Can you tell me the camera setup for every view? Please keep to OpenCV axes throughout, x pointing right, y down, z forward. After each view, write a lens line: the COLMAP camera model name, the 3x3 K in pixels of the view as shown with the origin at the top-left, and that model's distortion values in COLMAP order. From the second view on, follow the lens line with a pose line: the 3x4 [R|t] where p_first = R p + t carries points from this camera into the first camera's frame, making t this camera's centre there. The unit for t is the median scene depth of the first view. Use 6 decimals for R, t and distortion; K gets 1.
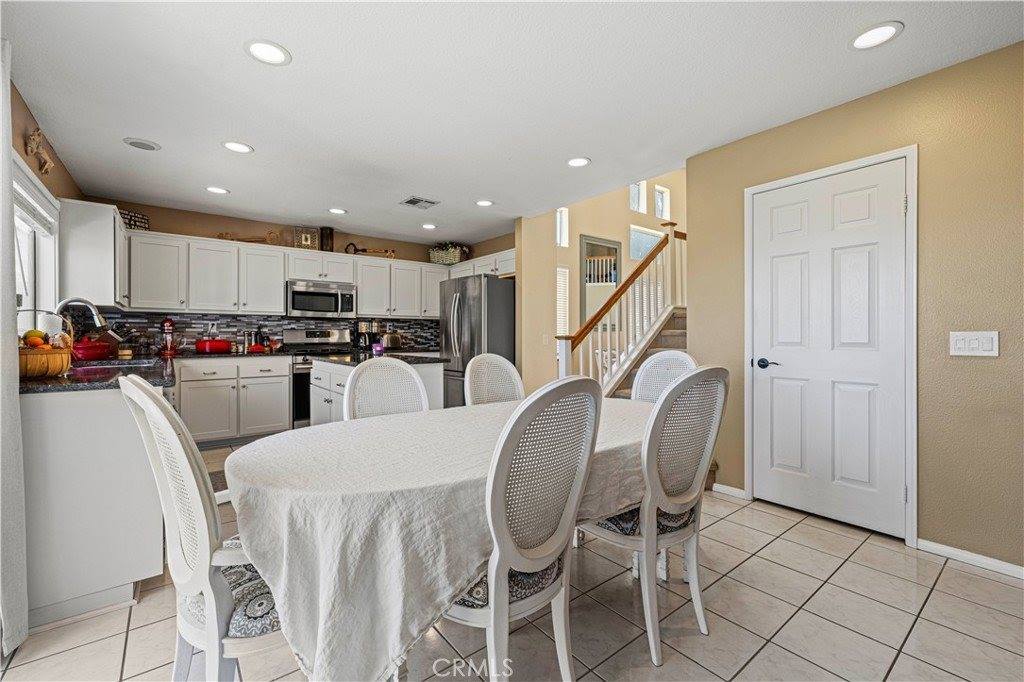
lens RADIAL K [[435.0, 0, 509.4], [0, 435.0, 337.4], [0, 0, 1]] dist [0.002083, 0.000221]
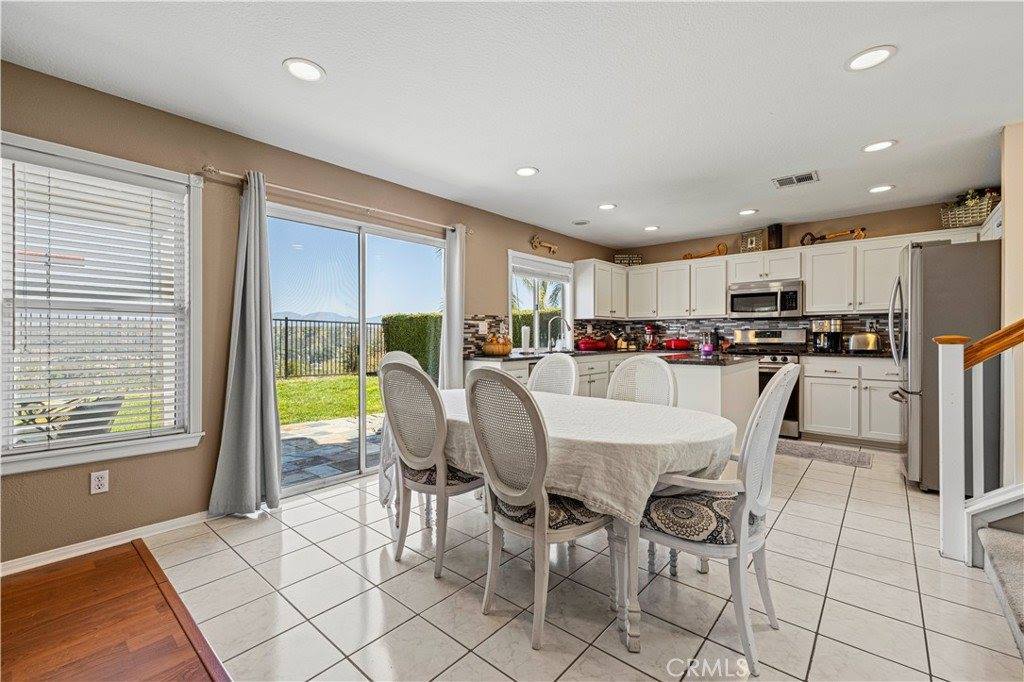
lens RADIAL K [[435.0, 0, 509.4], [0, 435.0, 337.4], [0, 0, 1]] dist [0.002083, 0.000221]
pose [[0.187975, 0.003602, -0.982167, 0.453768], [-0.001043, 0.999993, 0.003468, -0.003587], [0.982173, 0.000372, 0.187978, 0.249763]]
